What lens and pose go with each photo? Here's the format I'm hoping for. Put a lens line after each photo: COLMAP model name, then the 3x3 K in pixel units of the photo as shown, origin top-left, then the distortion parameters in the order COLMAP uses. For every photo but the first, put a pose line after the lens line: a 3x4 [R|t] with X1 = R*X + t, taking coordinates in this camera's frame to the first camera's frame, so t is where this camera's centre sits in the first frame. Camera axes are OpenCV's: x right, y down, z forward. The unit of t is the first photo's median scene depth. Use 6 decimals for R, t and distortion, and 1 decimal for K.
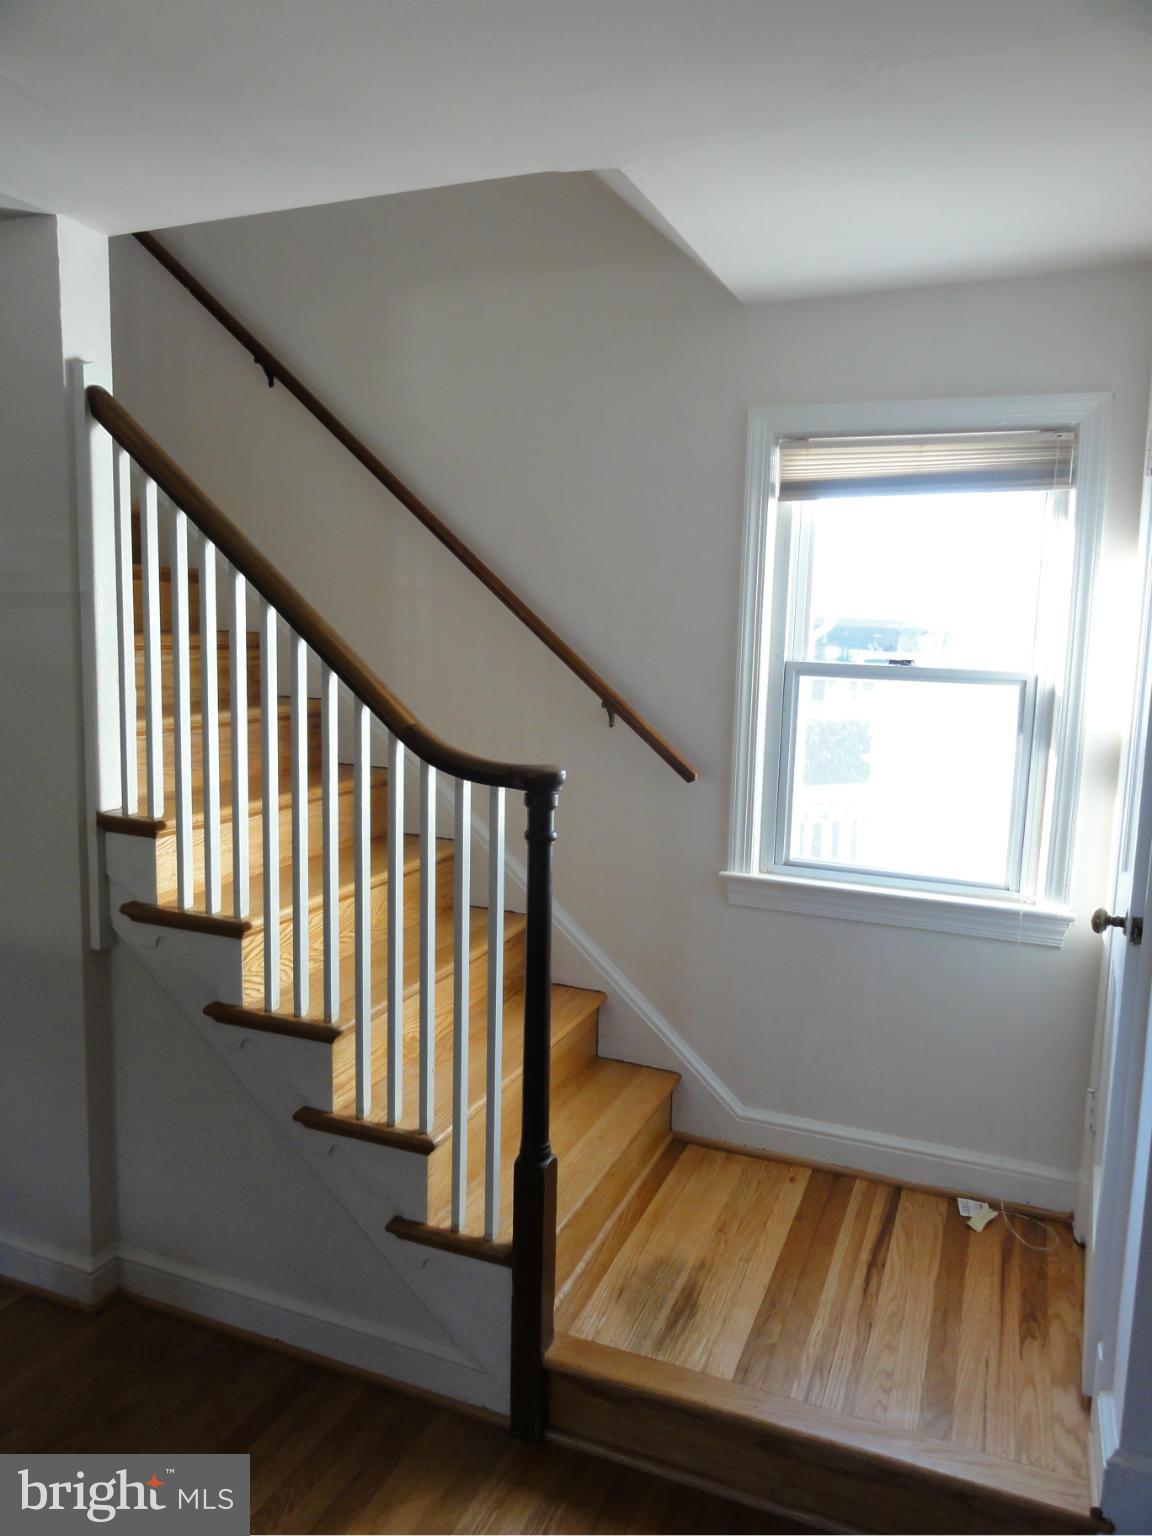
lens RADIAL K [[1091.2, 0, 576.9], [0, 1091.2, 770.3], [0, 0, 1]] dist [-0.006720, 0.002614]
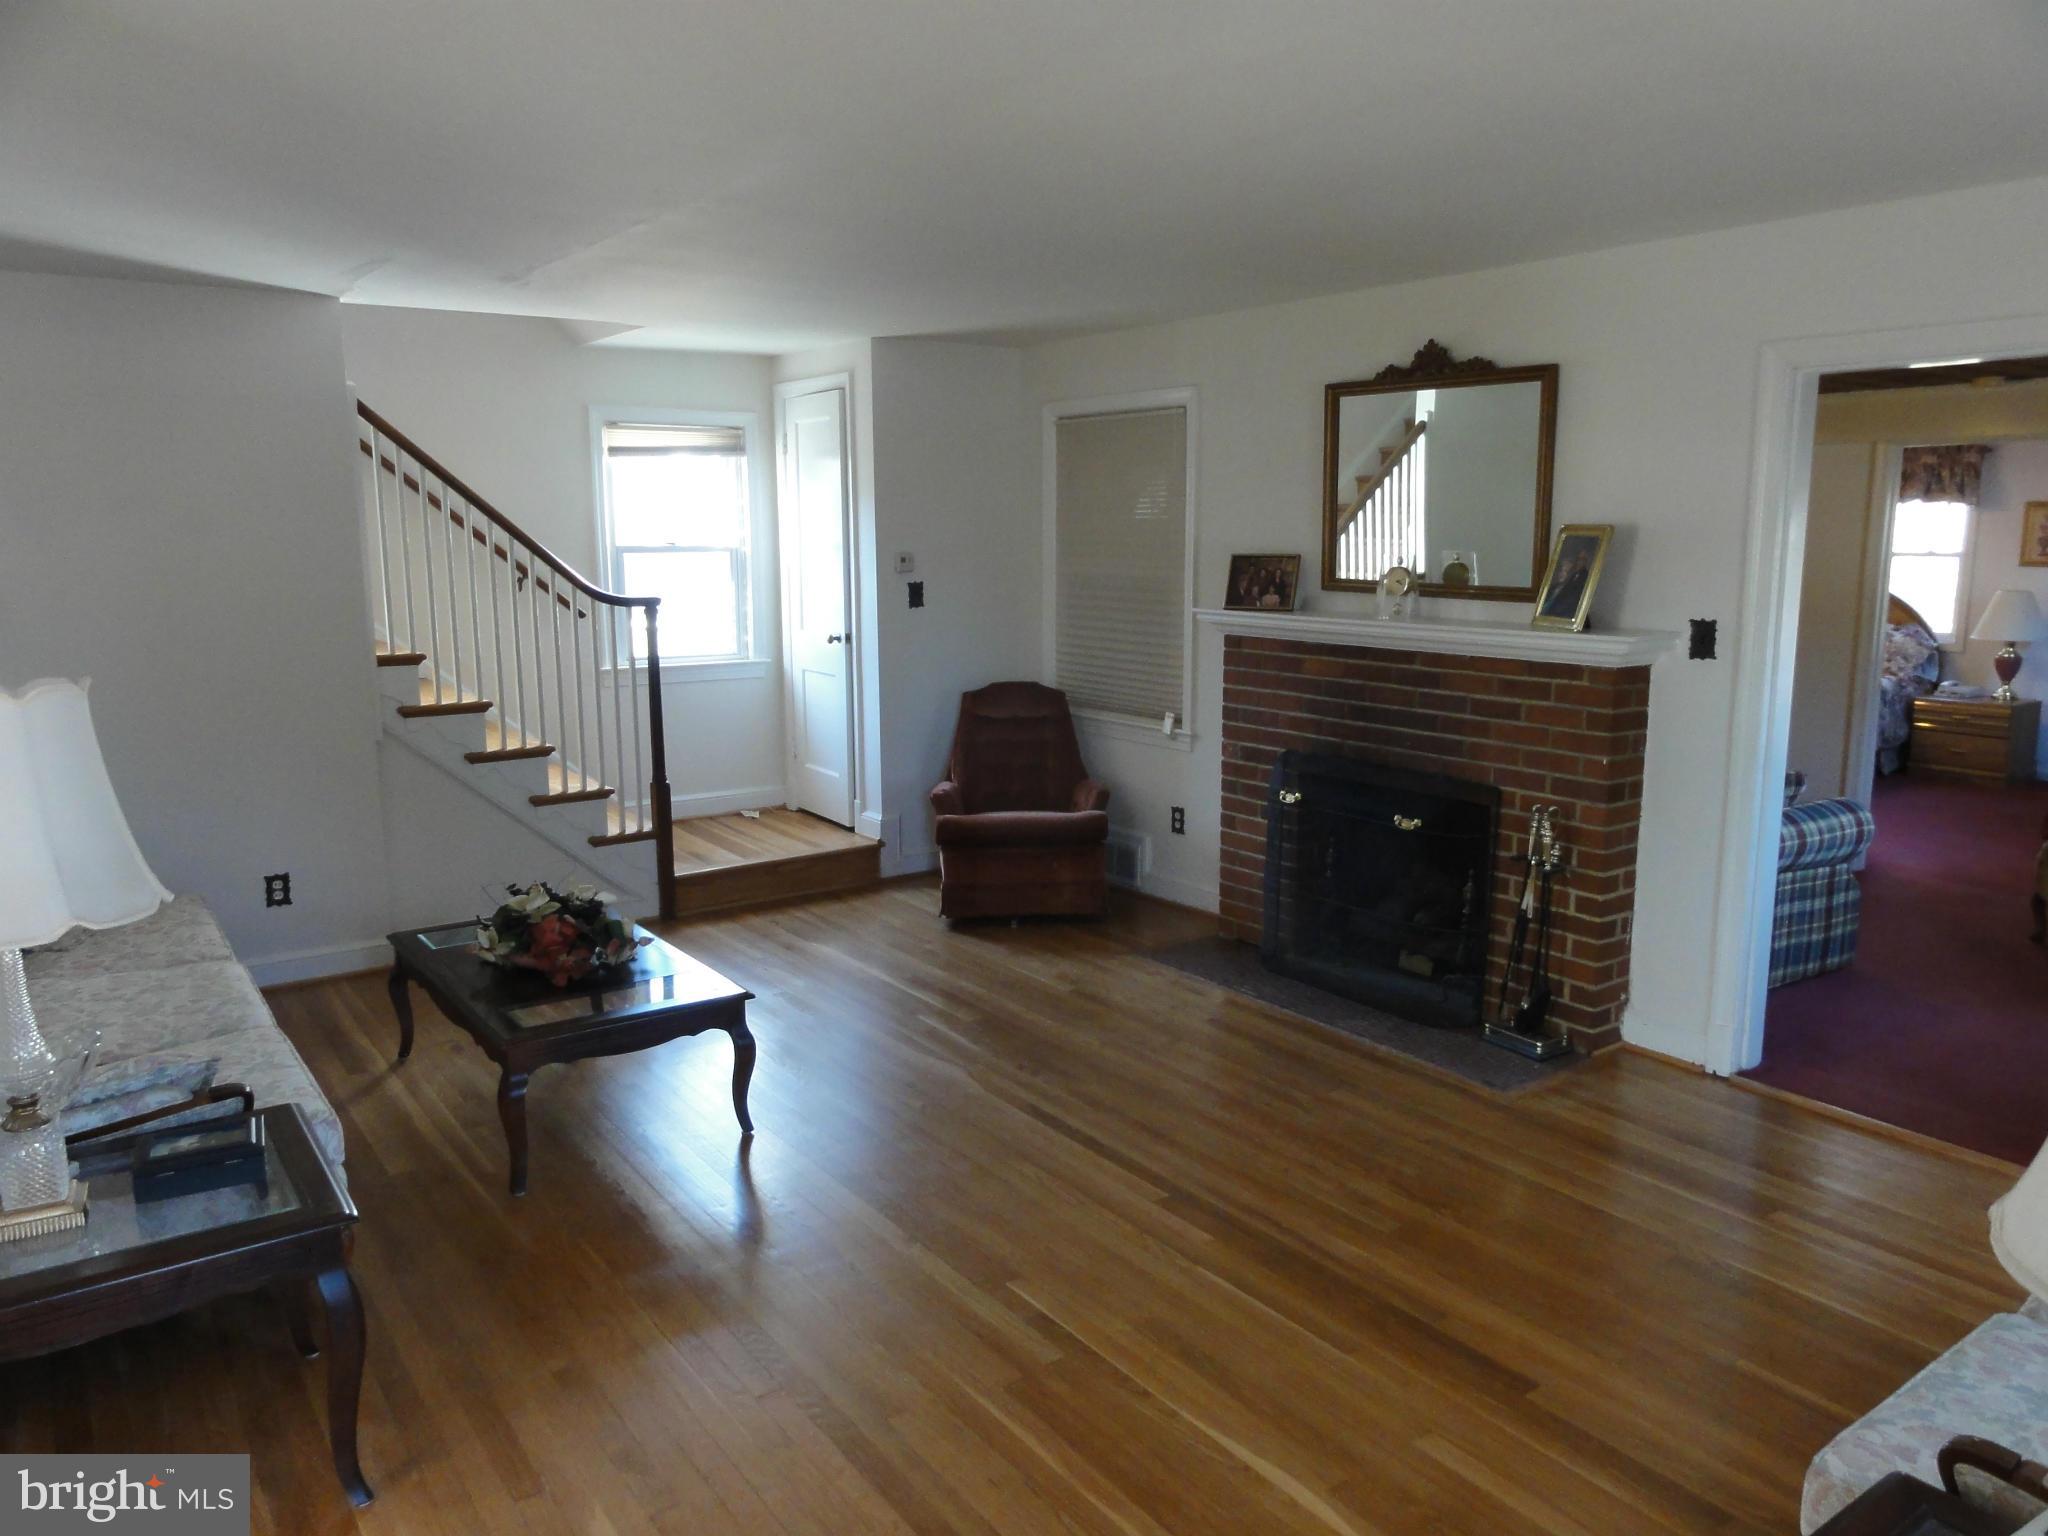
lens RADIAL K [[1455.0, 0, 1028.1], [0, 1455.0, 762.9], [0, 0, 1]] dist [-0.006720, 0.002614]
pose [[0.532091, -0.168631, 0.829724, -1.764560], [0.127925, 0.984728, 0.118097, 0.065776], [-0.836967, 0.043304, 0.545537, -1.013357]]
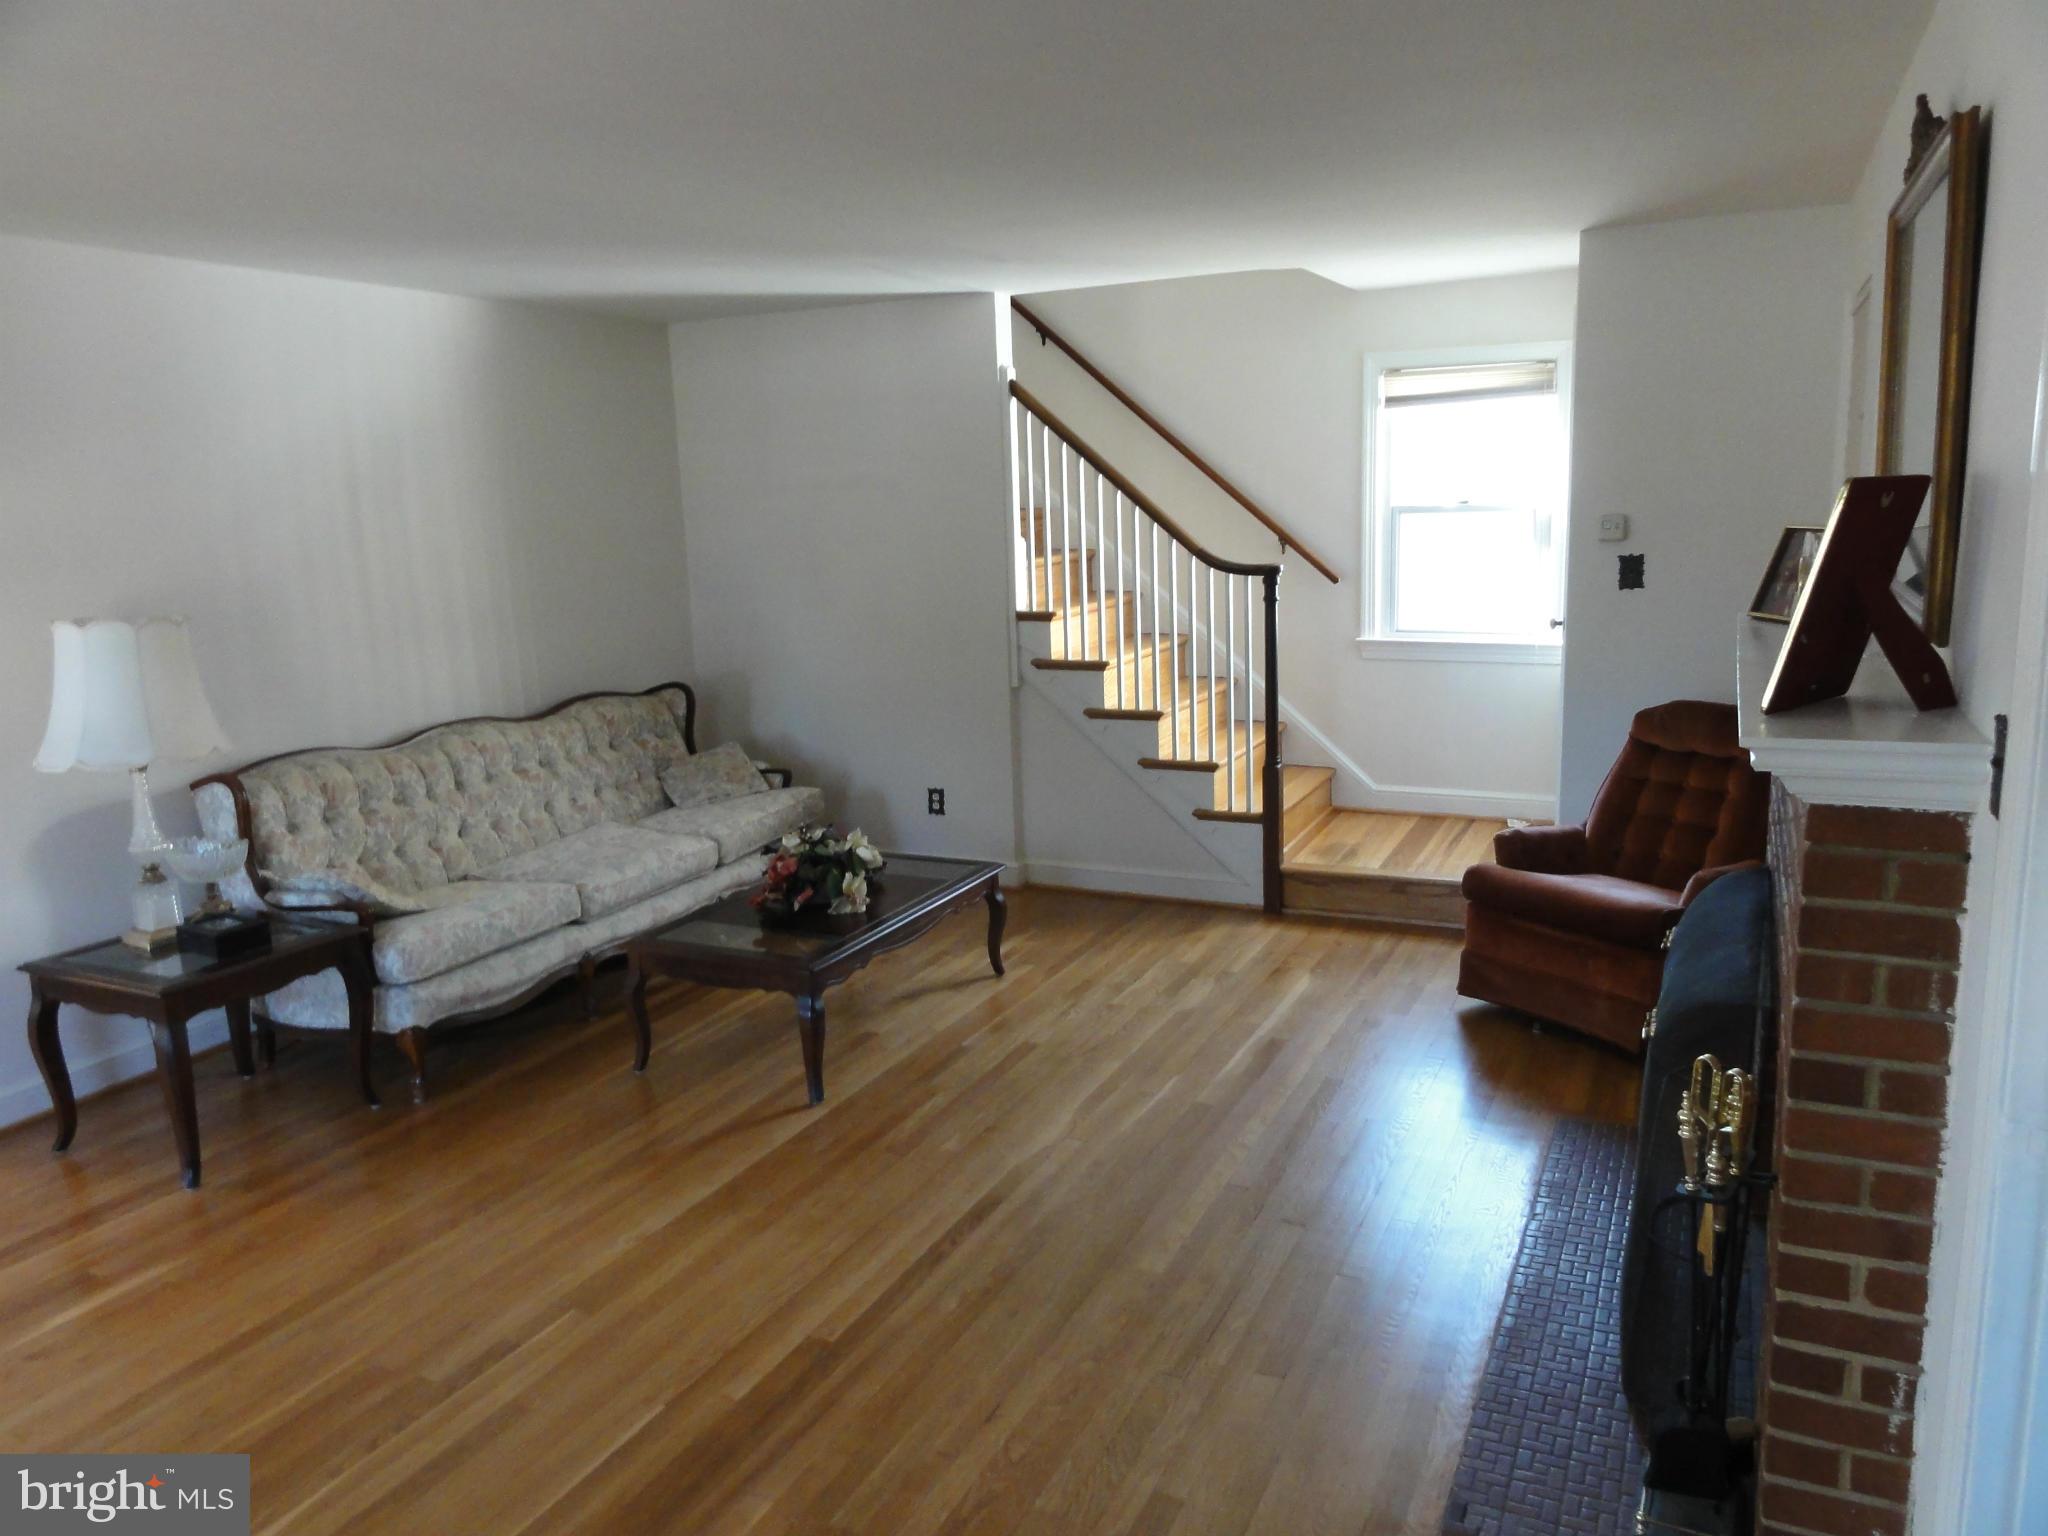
lens RADIAL K [[1455.0, 0, 1031.1], [0, 1455.0, 763.6], [0, 0, 1]] dist [-0.006720, 0.002614]
pose [[0.996702, -0.048652, -0.064953, -0.267022], [0.052191, 0.997179, 0.053949, 0.165424], [0.062145, -0.057161, 0.996429, -1.456404]]
